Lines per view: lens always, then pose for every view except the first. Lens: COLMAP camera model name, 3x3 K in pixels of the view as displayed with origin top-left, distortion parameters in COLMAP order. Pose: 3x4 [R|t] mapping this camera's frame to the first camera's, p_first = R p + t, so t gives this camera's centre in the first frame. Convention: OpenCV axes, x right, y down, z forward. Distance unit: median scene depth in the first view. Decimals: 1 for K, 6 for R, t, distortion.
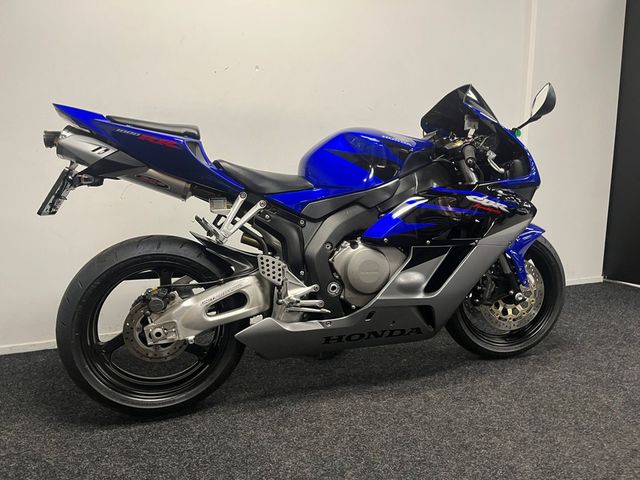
lens RADIAL K [[482.4, 0, 320.0], [0, 482.4, 240.0], [0, 0, 1]] dist [0.073221, -0.104033]
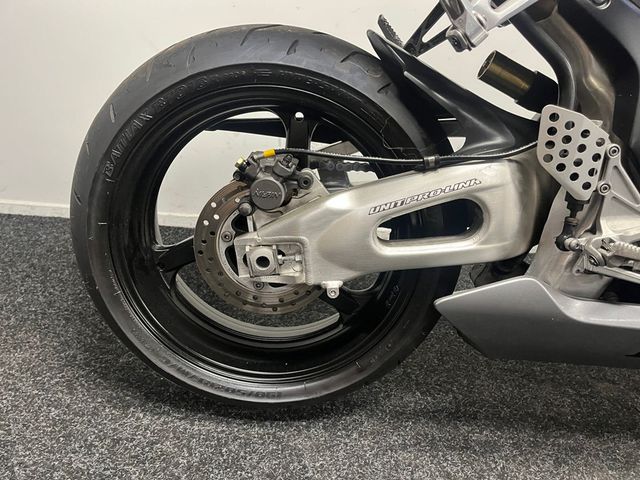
lens RADIAL K [[482.4, 0, 320.0], [0, 482.4, 240.0], [0, 0, 1]] dist [0.073221, -0.104033]
pose [[0.946304, 0.205530, -0.249533, -0.175416], [-0.149574, 0.962653, 0.225671, 0.069654], [0.286596, -0.176230, 0.941704, 0.592865]]
